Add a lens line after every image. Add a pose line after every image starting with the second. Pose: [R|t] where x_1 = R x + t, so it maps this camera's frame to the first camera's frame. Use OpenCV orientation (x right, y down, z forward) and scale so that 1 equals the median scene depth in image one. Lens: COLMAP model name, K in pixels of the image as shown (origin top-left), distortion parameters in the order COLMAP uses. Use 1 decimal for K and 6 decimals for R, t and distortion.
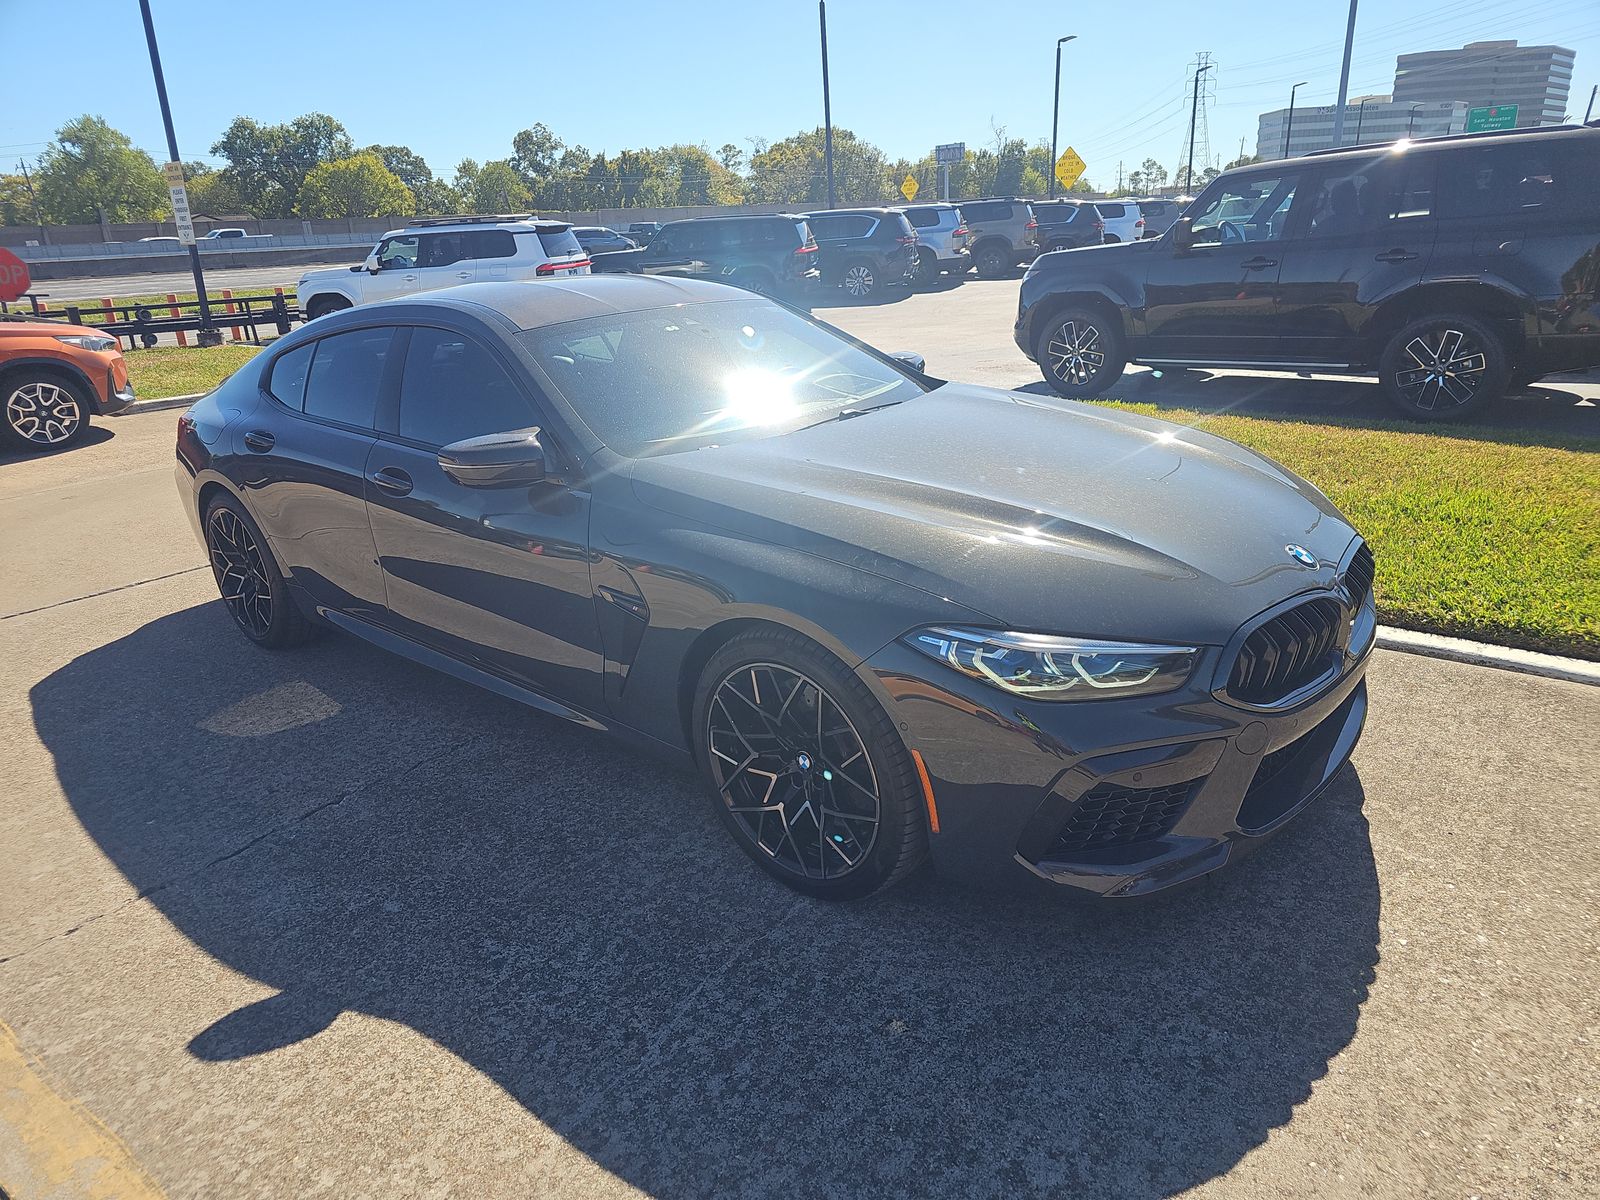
lens RADIAL K [[1075.8, 0, 806.3], [0, 1075.8, 600.0], [0, 0, 1]] dist [-0.002402, -0.015855]
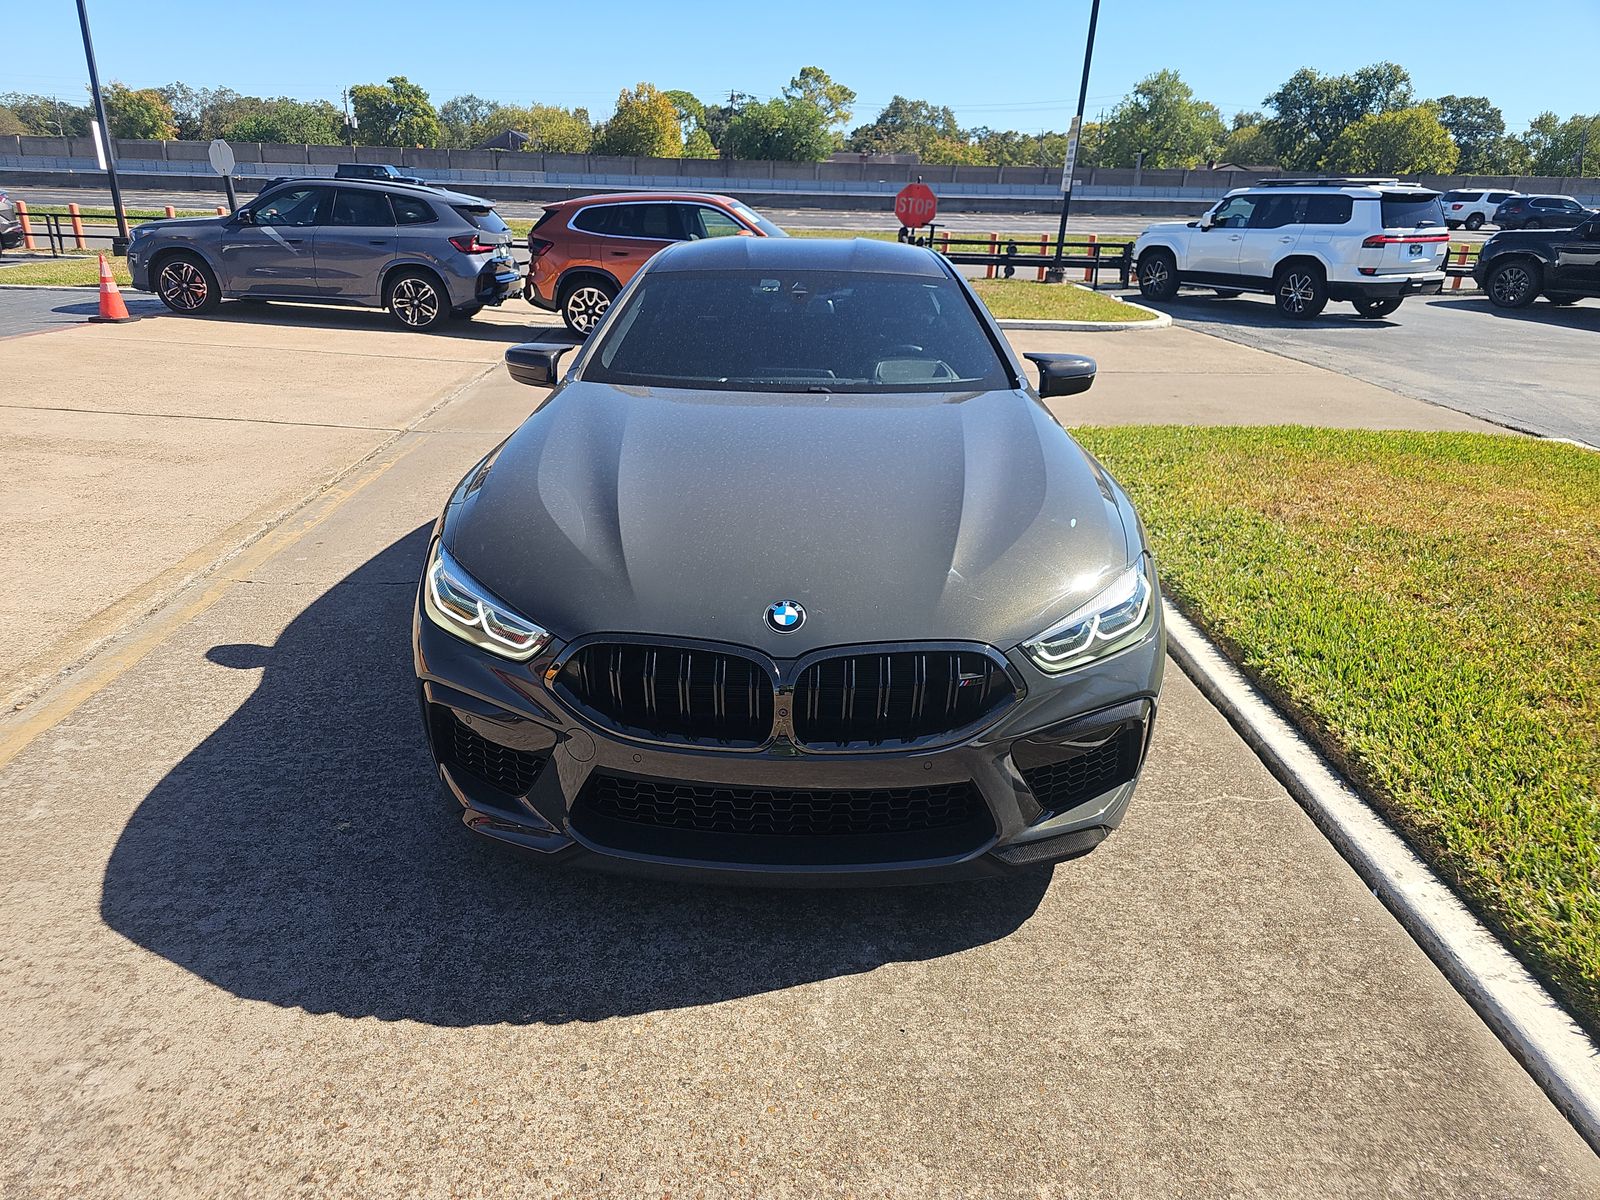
lens RADIAL K [[1075.8, 0, 806.3], [0, 1075.8, 600.0], [0, 0, 1]] dist [-0.002402, -0.015855]
pose [[0.607034, 0.324712, -0.725308, 0.211802], [-0.295011, 0.939567, 0.173729, -0.041981], [0.737888, 0.108515, 0.666143, 0.087706]]
